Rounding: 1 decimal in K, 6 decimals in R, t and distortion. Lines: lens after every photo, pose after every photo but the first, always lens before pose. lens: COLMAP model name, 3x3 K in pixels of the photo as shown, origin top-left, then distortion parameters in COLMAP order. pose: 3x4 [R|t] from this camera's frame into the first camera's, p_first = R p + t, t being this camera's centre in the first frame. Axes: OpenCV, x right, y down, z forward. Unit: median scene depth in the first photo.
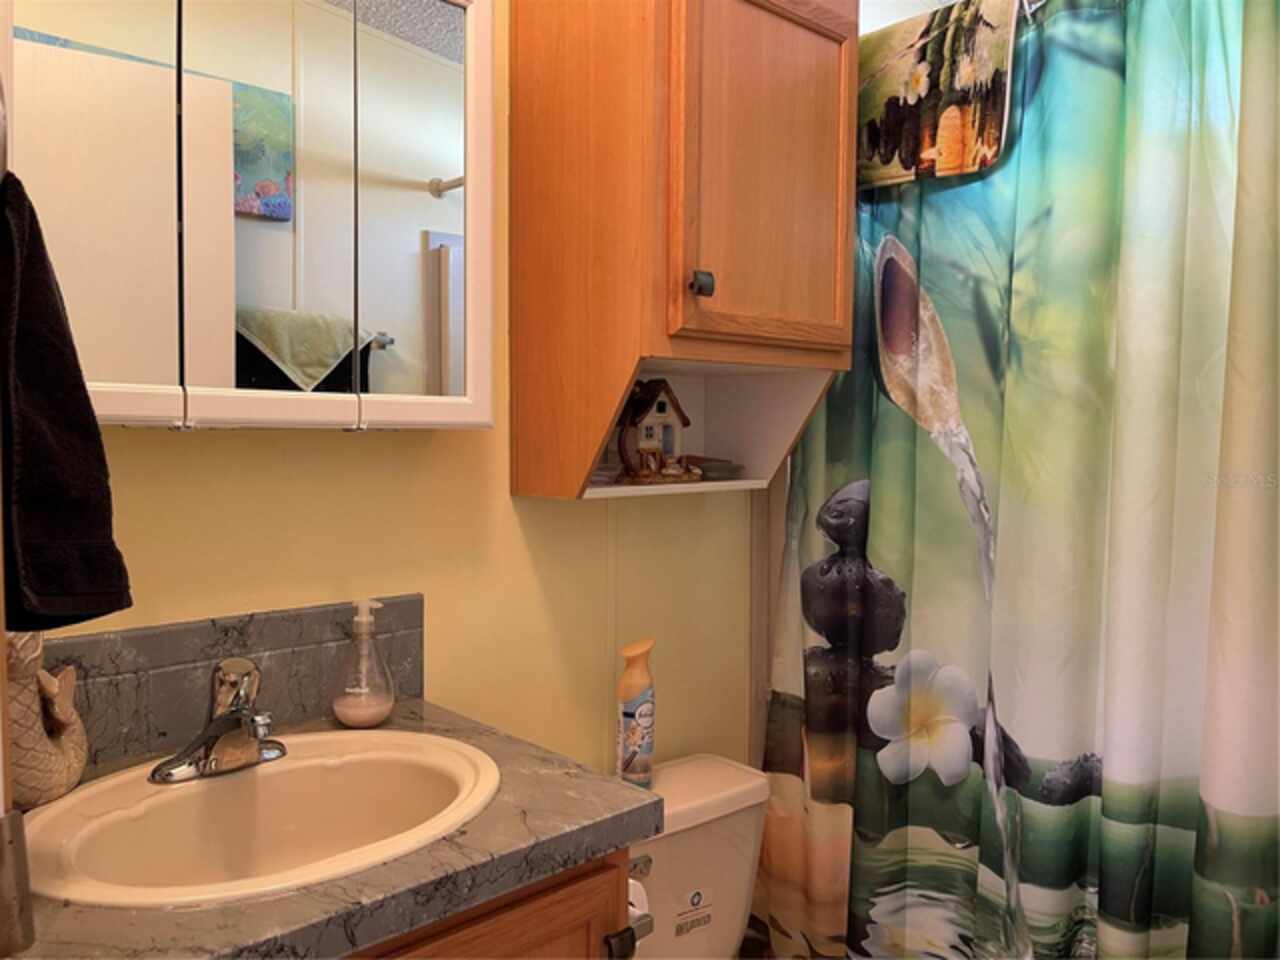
lens RADIAL K [[954.4, 0, 642.4], [0, 954.4, 483.5], [0, 0, 1]] dist [0.078391, -0.103629]
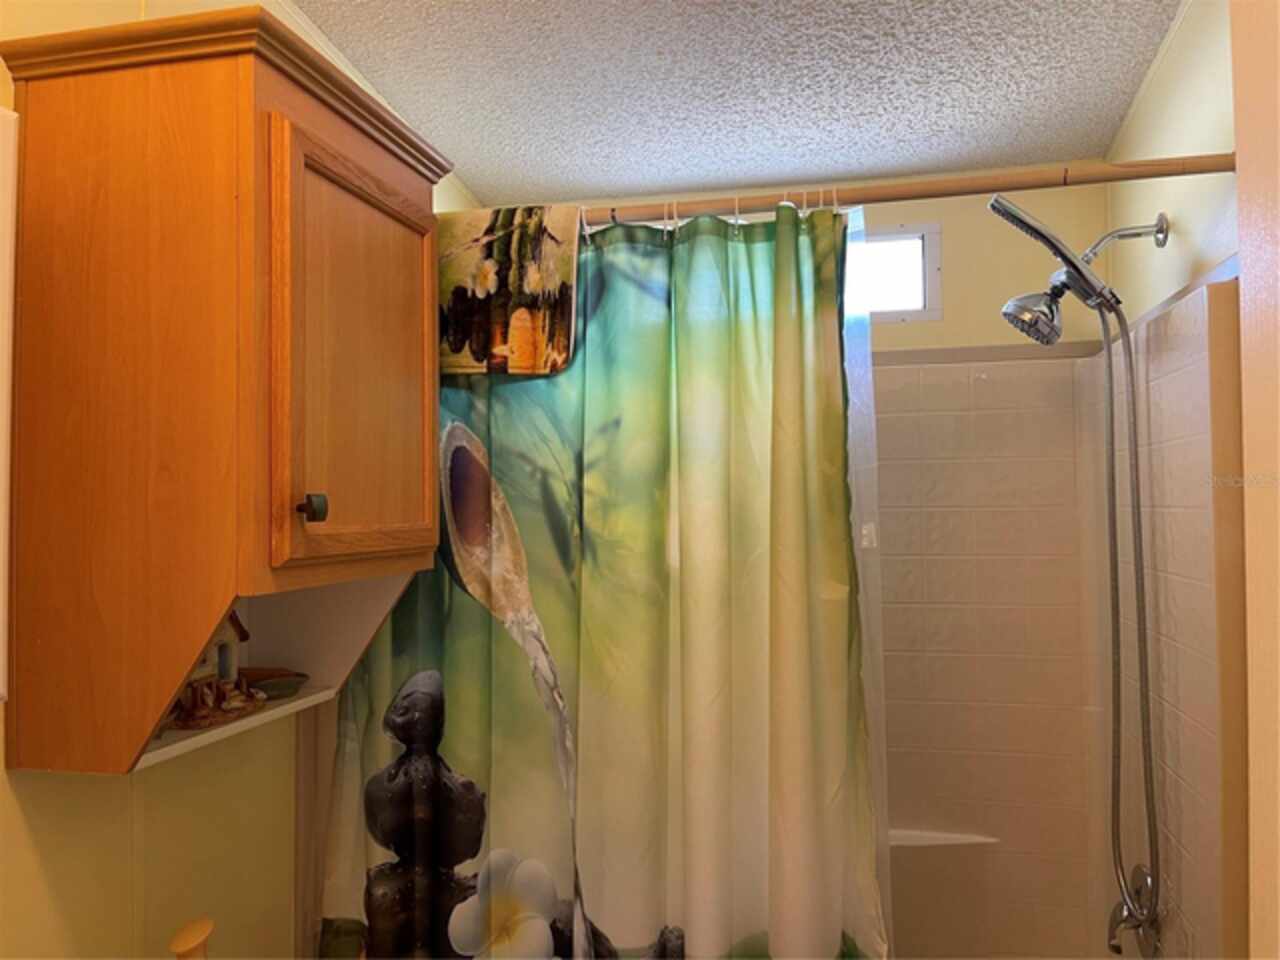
lens RADIAL K [[960.4, 0, 640.0], [0, 960.4, 480.0], [0, 0, 1]] dist [0.024877, -0.003582]
pose [[0.821885, 0.001398, 0.569652, -0.151993], [0.042051, 0.997120, -0.063118, -0.134051], [-0.568100, 0.075830, 0.819459, 0.103544]]
